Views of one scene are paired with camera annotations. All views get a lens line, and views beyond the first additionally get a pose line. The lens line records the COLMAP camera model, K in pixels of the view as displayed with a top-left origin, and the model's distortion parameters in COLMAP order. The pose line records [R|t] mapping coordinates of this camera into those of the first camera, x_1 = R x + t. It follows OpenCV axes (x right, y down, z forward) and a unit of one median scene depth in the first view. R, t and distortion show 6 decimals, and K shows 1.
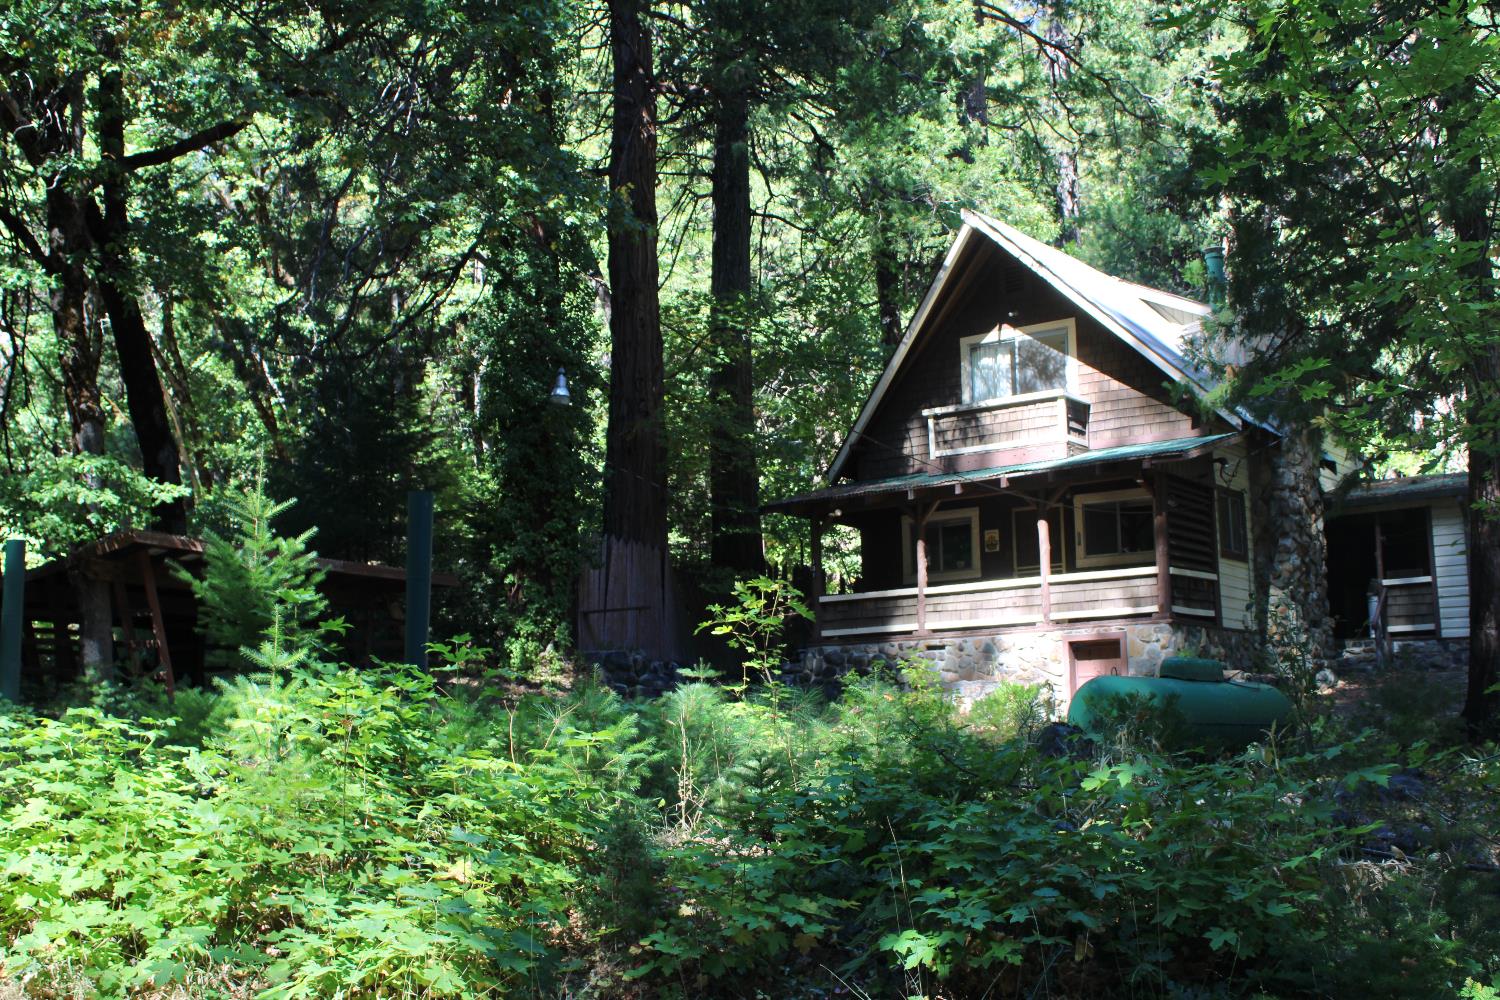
lens RADIAL K [[1727.7, 0, 750.0], [0, 1727.7, 500.0], [0, 0, 1]] dist [-0.002933, -0.011496]
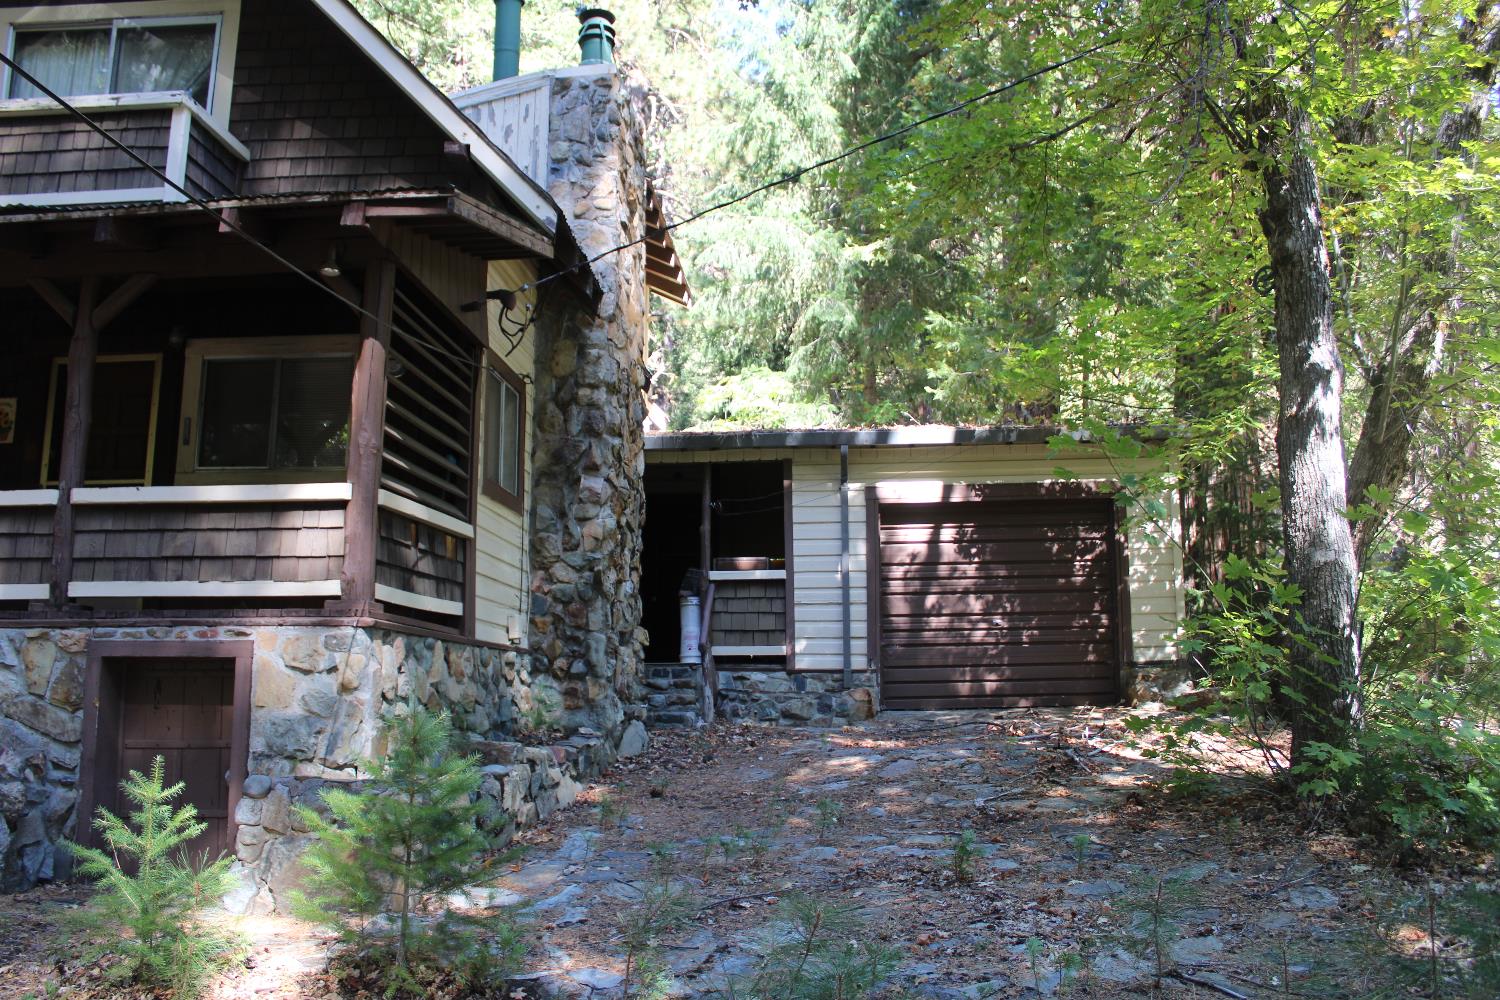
lens RADIAL K [[1247.4, 0, 750.0], [0, 1247.4, 500.0], [0, 0, 1]] dist [-0.090124, 0.003019]
pose [[0.847489, 0.103471, 0.520630, 0.151420], [-0.091038, 0.994618, -0.049479, 0.044131], [-0.522948, -0.005464, 0.852347, 0.647127]]
